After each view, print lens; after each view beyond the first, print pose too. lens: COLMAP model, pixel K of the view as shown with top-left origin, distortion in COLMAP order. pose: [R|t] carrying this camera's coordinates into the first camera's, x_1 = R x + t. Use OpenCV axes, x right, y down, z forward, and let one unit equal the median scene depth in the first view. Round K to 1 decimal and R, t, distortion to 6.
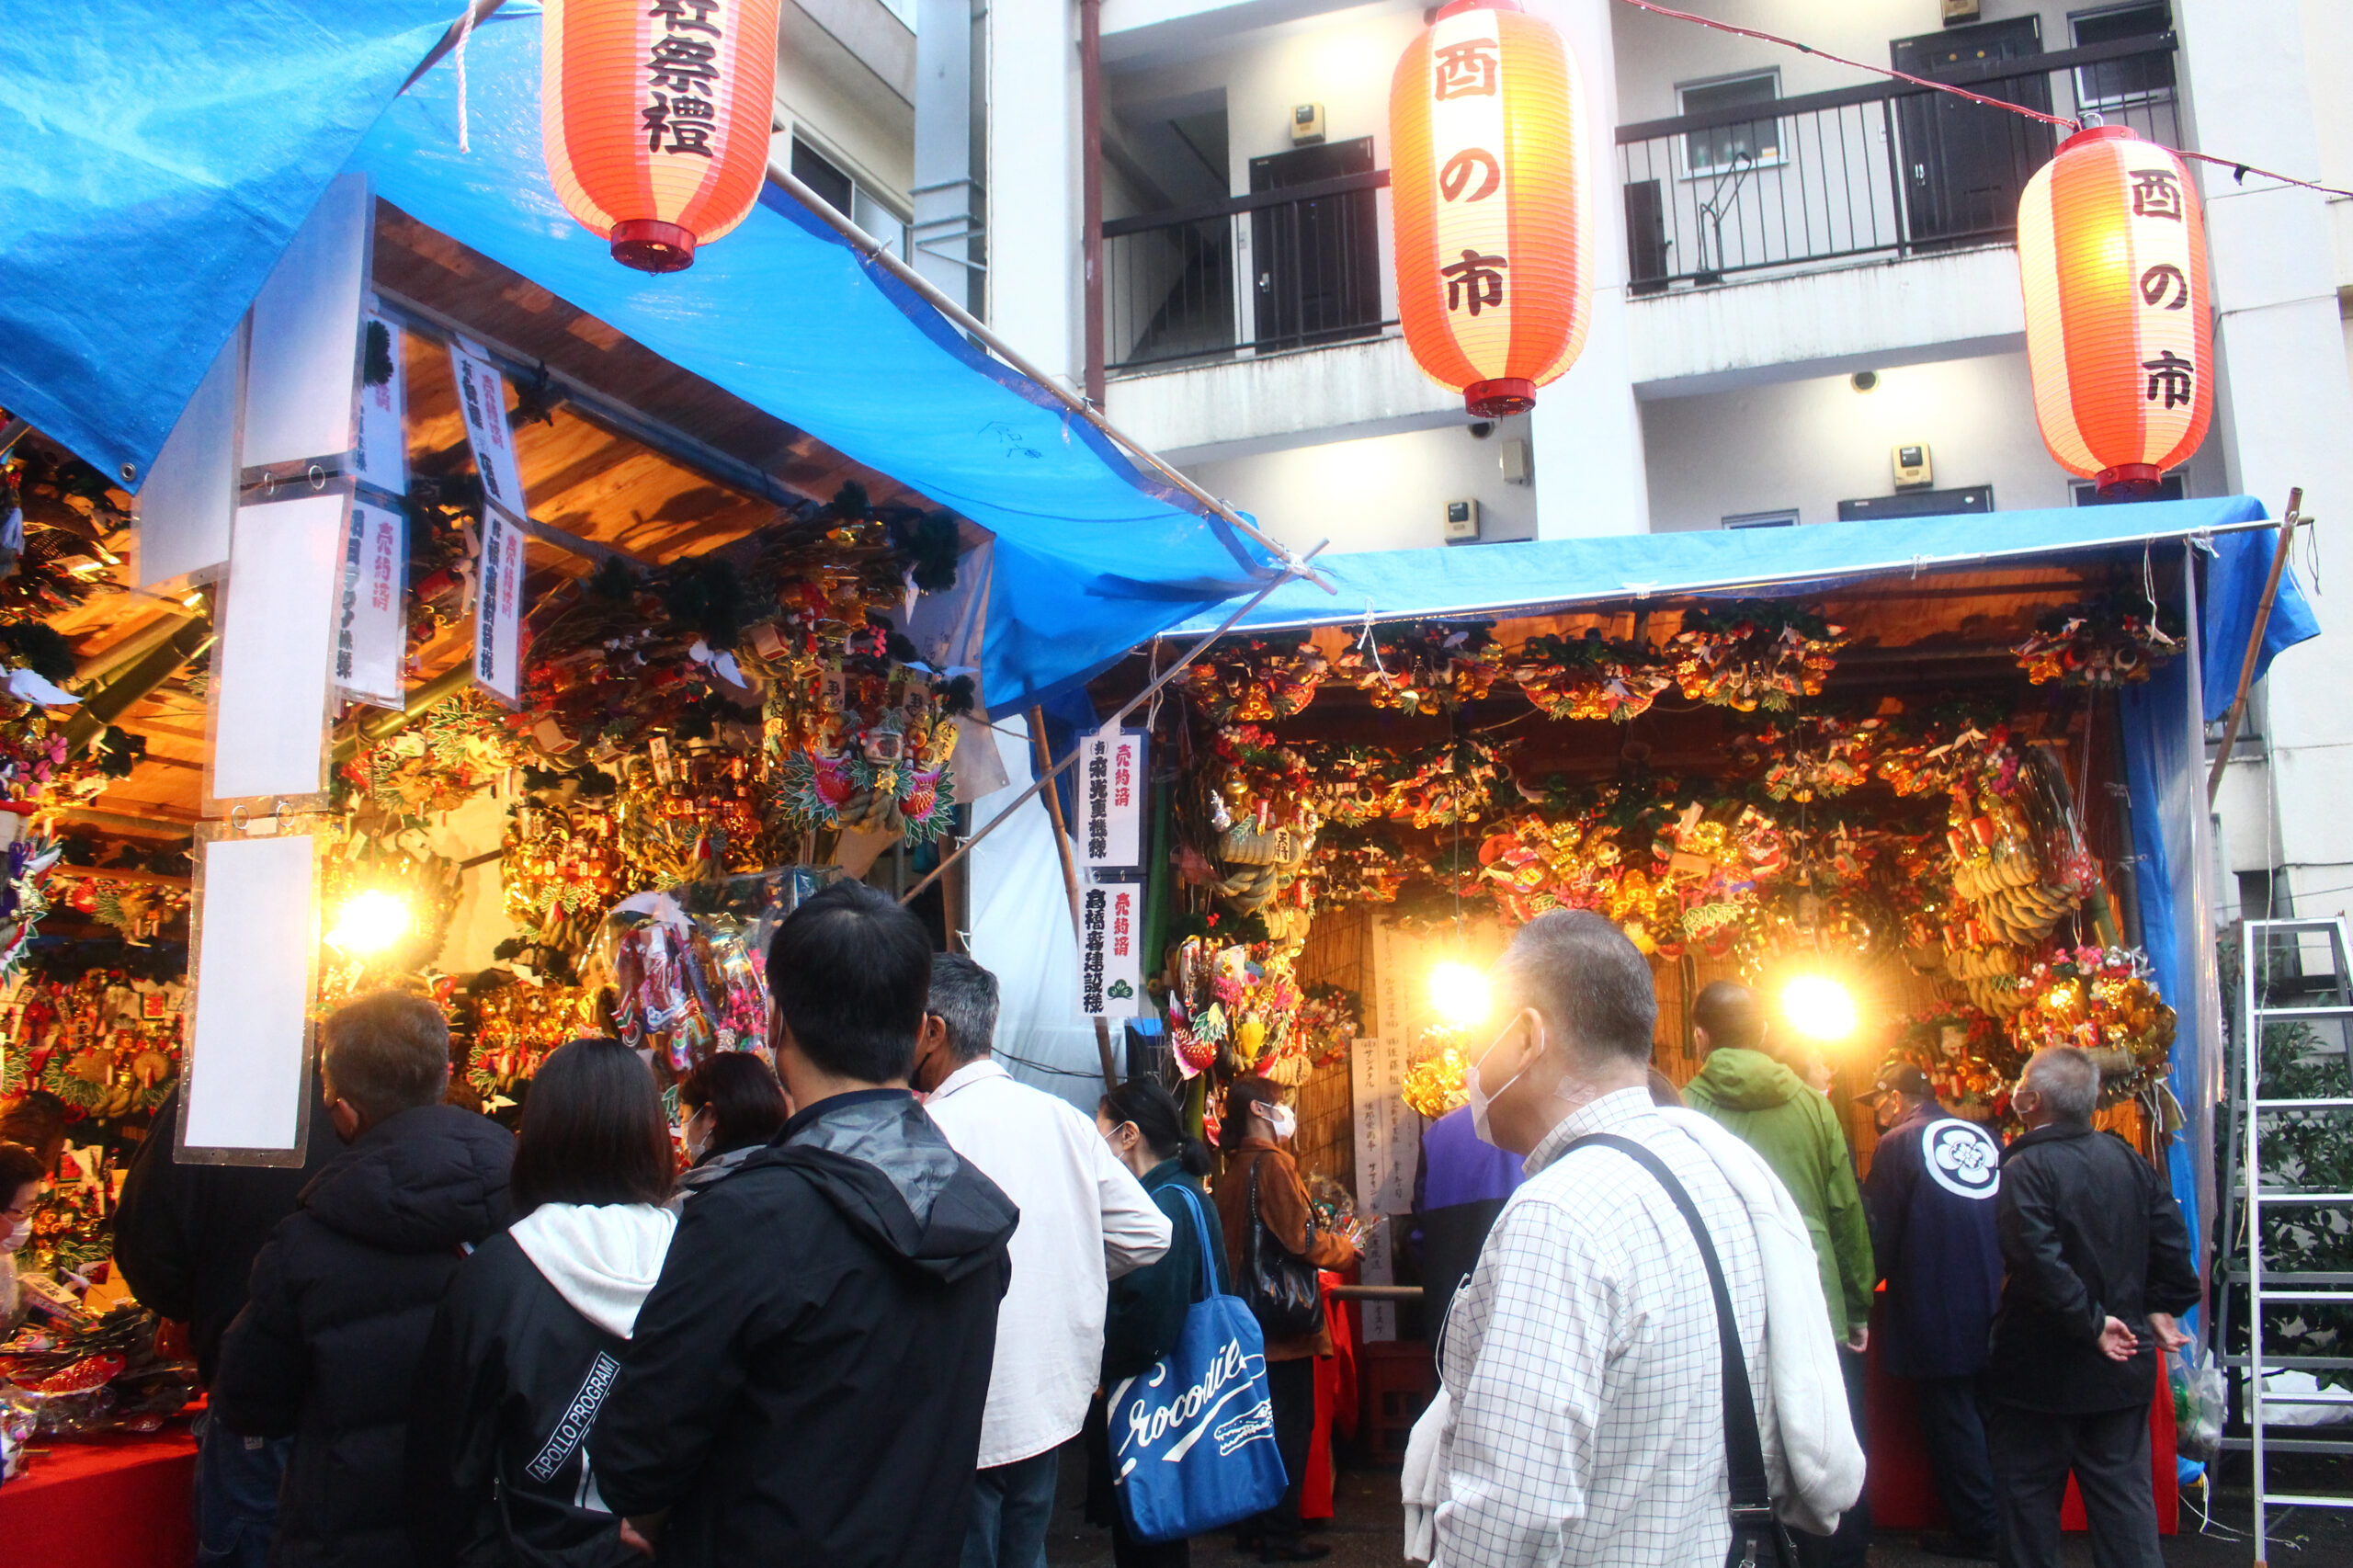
lens RADIAL K [[2039.1, 0, 1132.9], [0, 2039.1, 788.4], [0, 0, 1]] dist [-0.169447, 0.119778]
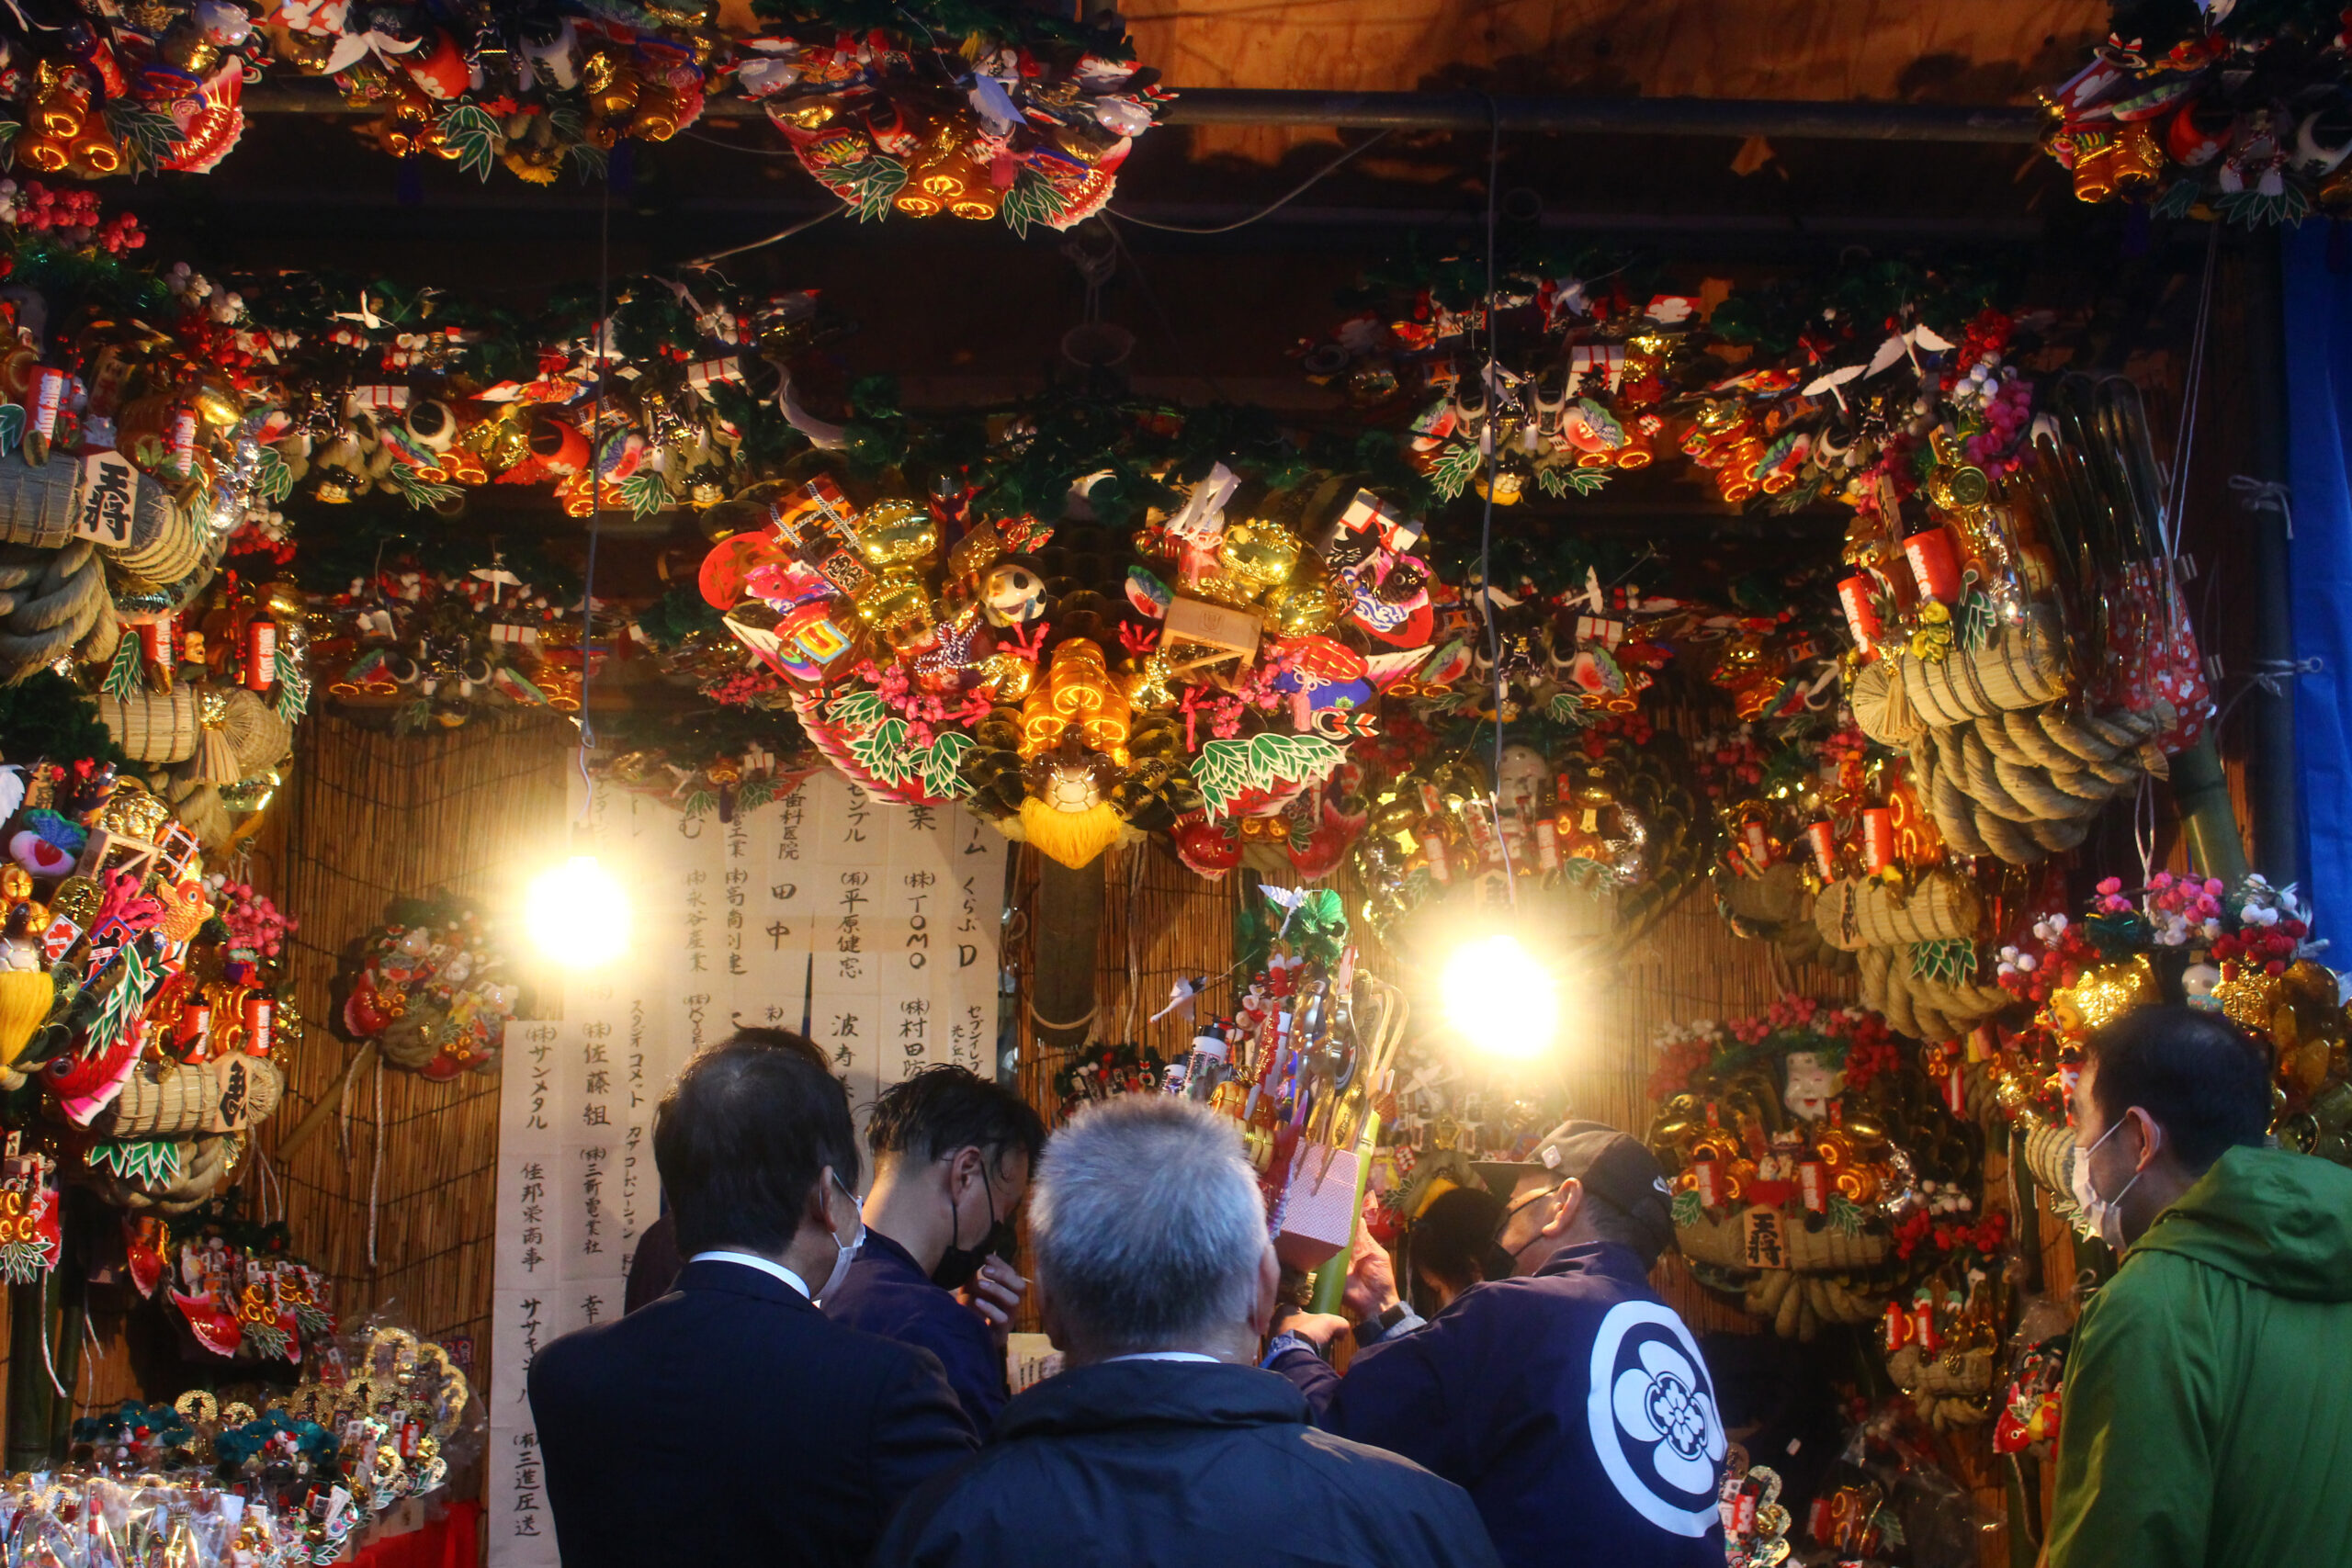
lens RADIAL K [[2776.3, 0, 1167.5], [0, 2776.3, 819.5], [0, 0, 1]] dist [-0.110392, 0.067584]
pose [[0.984111, 0.047588, 0.171057, 0.173513], [-0.056723, 0.997191, 0.048915, 0.048676], [-0.168249, -0.057840, 0.984046, 0.448312]]
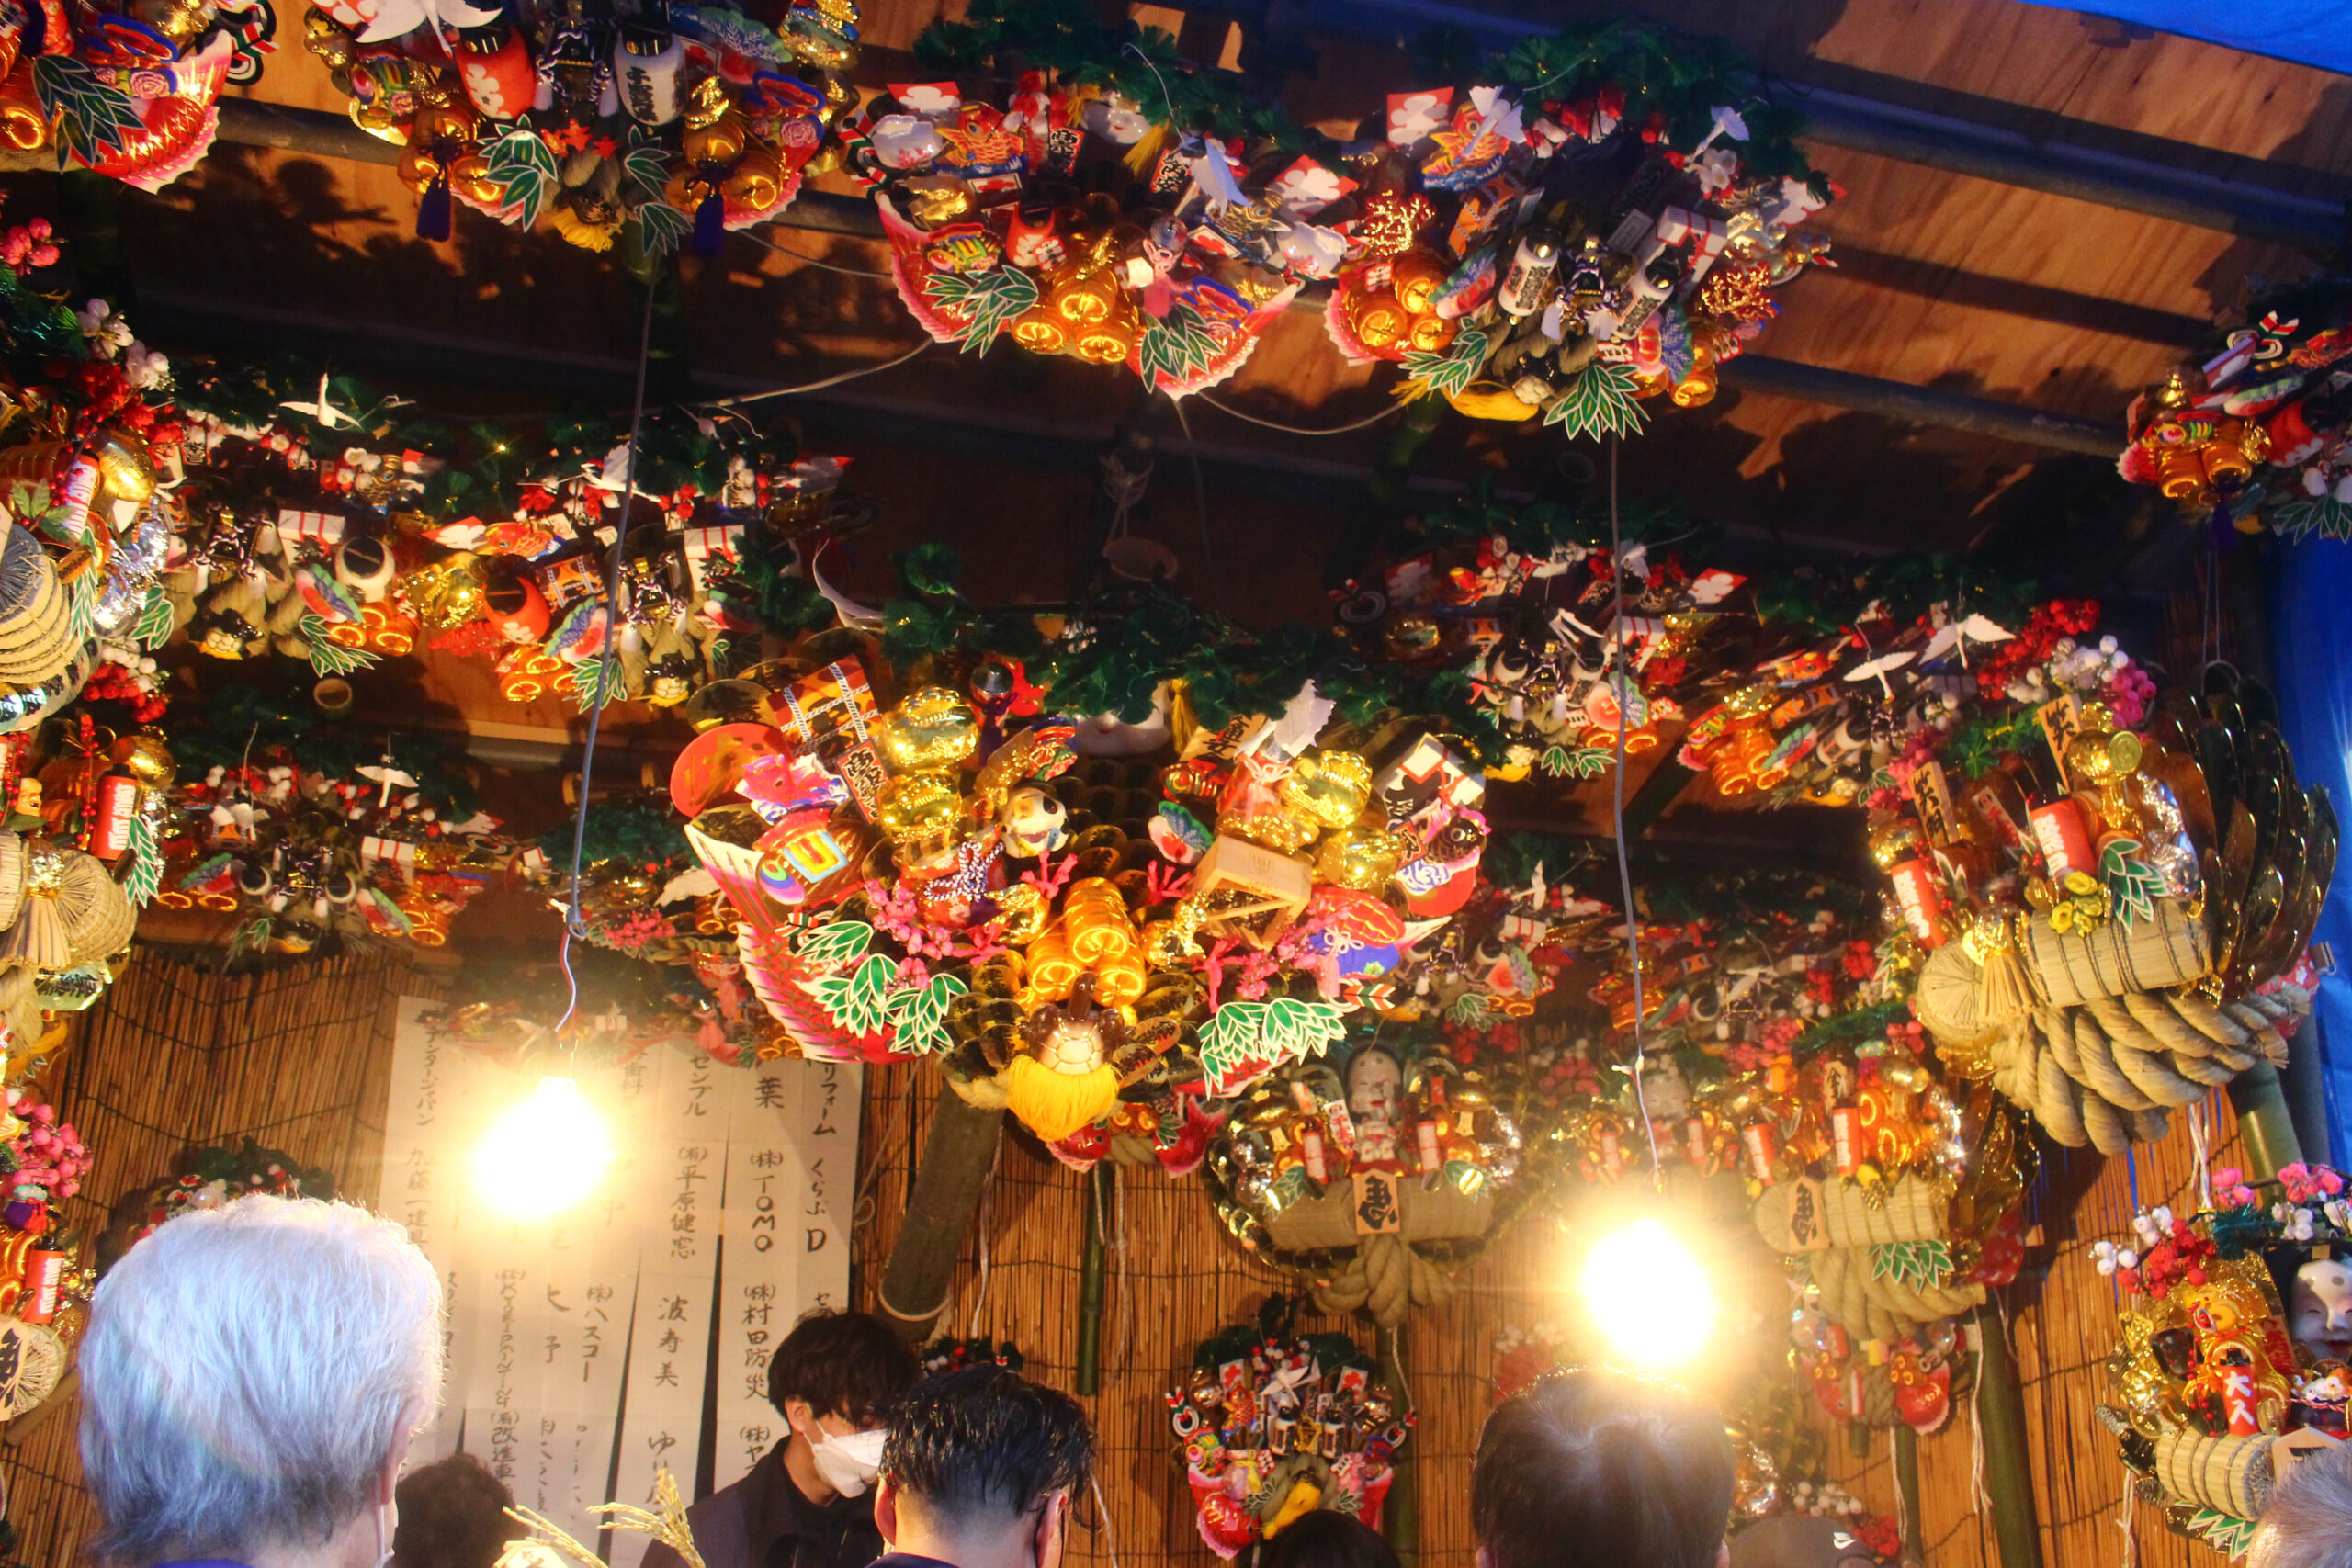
lens RADIAL K [[2023.9, 0, 1232.0], [0, 2023.9, 779.6], [0, 0, 1]] dist [-0.161438, 0.120782]
pose [[0.901803, 0.161194, 0.400959, 0.122501], [-0.103293, 0.981337, -0.162199, 0.080038], [-0.419622, 0.104855, 0.901623, 0.665459]]
